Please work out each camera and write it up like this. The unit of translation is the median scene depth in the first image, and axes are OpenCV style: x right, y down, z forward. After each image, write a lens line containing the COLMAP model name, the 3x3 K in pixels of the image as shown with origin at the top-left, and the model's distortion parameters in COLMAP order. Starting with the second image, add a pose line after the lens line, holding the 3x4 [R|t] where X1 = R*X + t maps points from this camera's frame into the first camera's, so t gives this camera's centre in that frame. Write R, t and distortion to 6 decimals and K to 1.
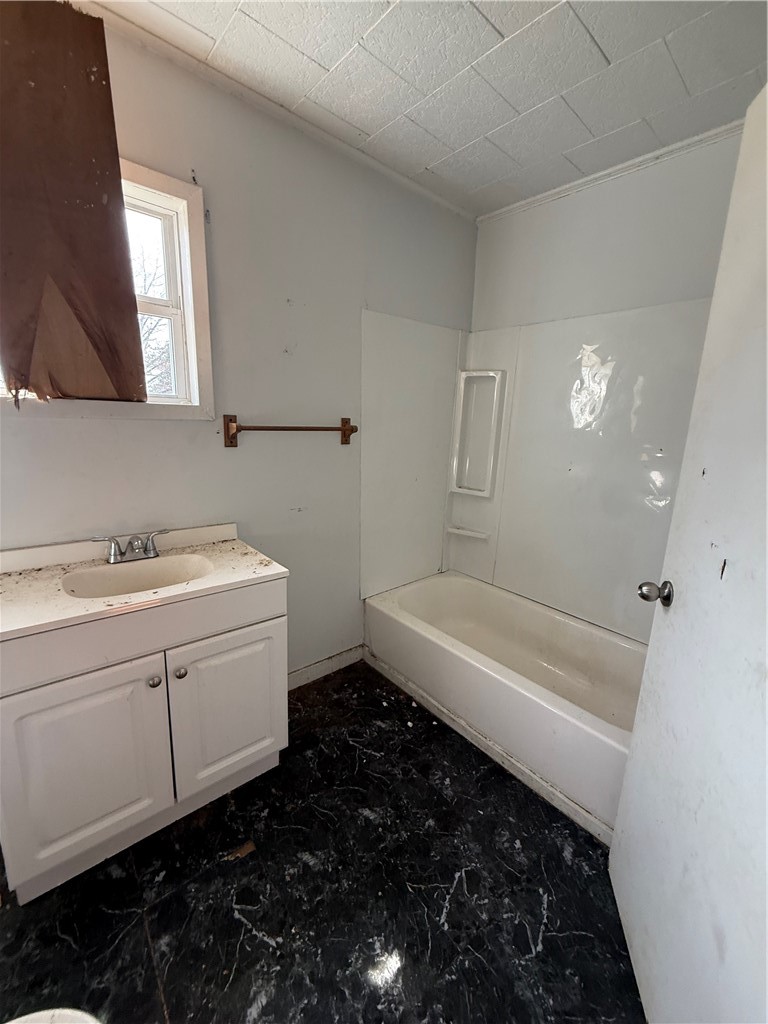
lens RADIAL K [[405.7, 0, 384.0], [0, 405.7, 512.0], [0, 0, 1]] dist [-0.001307, 0.000155]
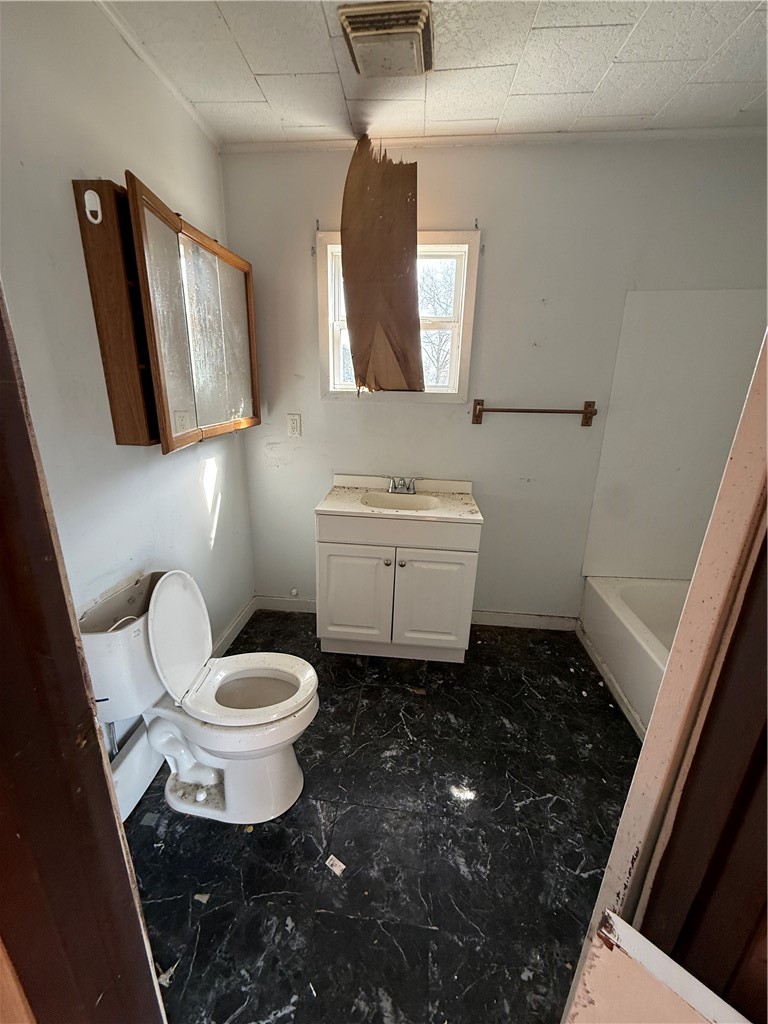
lens RADIAL K [[405.7, 0, 384.0], [0, 405.7, 512.0], [0, 0, 1]] dist [-0.001307, 0.000155]
pose [[0.704824, 0.197242, -0.681410, 0.433745], [-0.152567, 0.980237, 0.125932, 0.001389], [0.692782, 0.015201, 0.720987, -0.188267]]
